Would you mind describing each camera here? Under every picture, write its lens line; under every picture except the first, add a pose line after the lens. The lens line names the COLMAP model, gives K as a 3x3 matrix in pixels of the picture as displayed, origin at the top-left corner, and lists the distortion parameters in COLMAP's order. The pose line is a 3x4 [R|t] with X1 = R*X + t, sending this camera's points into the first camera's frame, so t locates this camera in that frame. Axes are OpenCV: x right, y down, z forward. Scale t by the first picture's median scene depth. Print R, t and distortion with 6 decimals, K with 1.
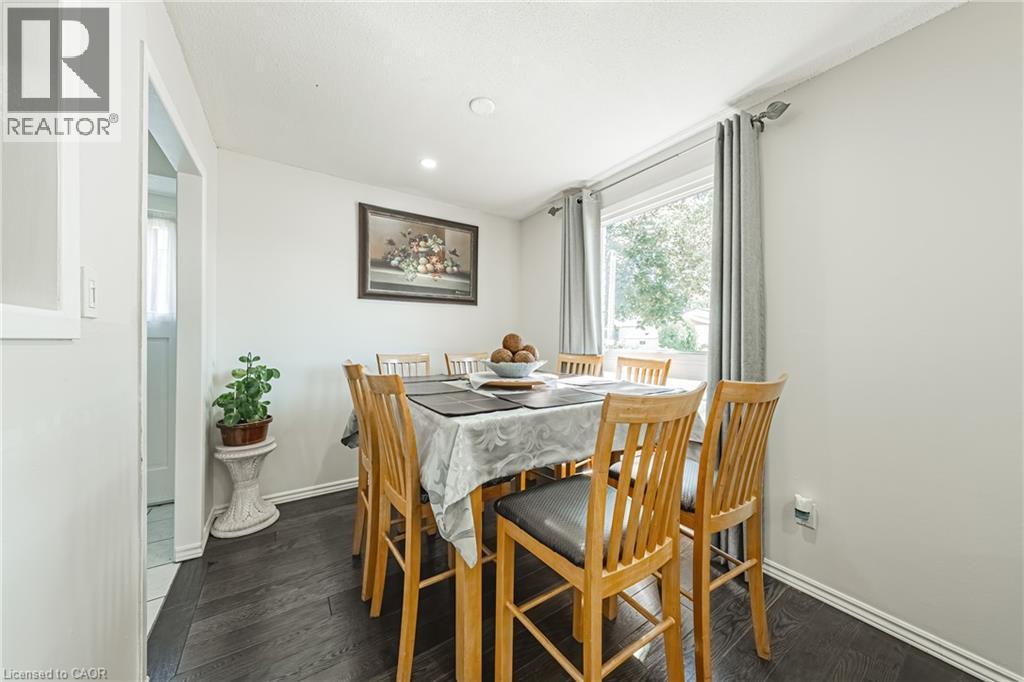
lens RADIAL K [[347.4, 0, 506.9], [0, 347.4, 335.1], [0, 0, 1]] dist [-0.002567, 0.000325]
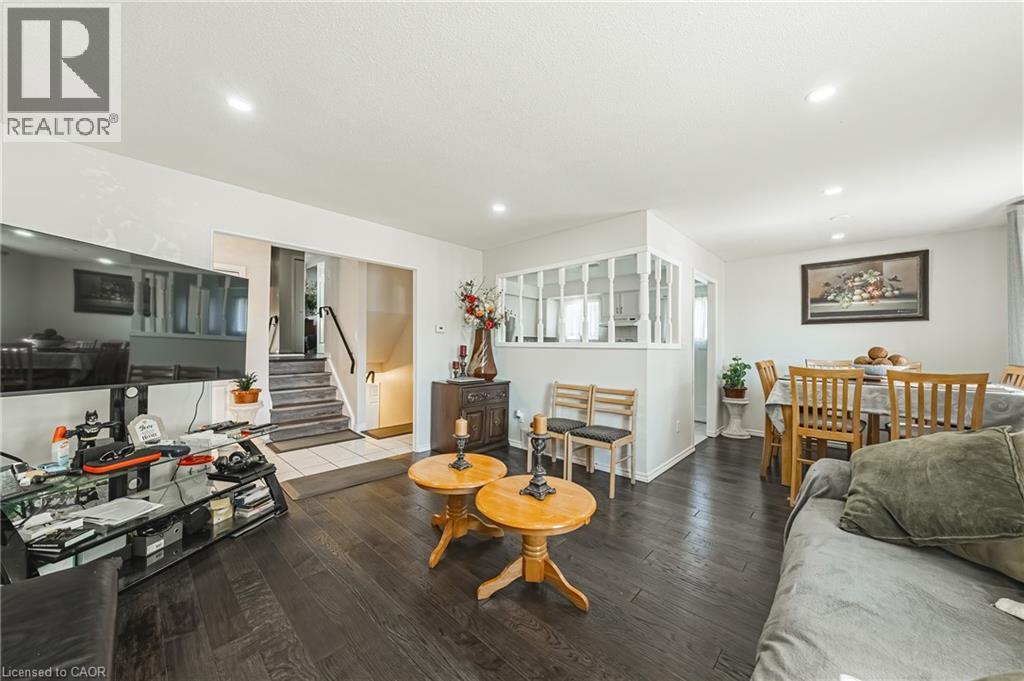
lens RADIAL K [[347.4, 0, 520.6], [0, 347.4, 348.8], [0, 0, 1]] dist [-0.002567, 0.000325]
pose [[0.228722, 0.002362, -0.973489, 0.817713], [0.003163, 0.999990, 0.003170, -0.002781], [0.973487, -0.003804, 0.228712, -0.615777]]
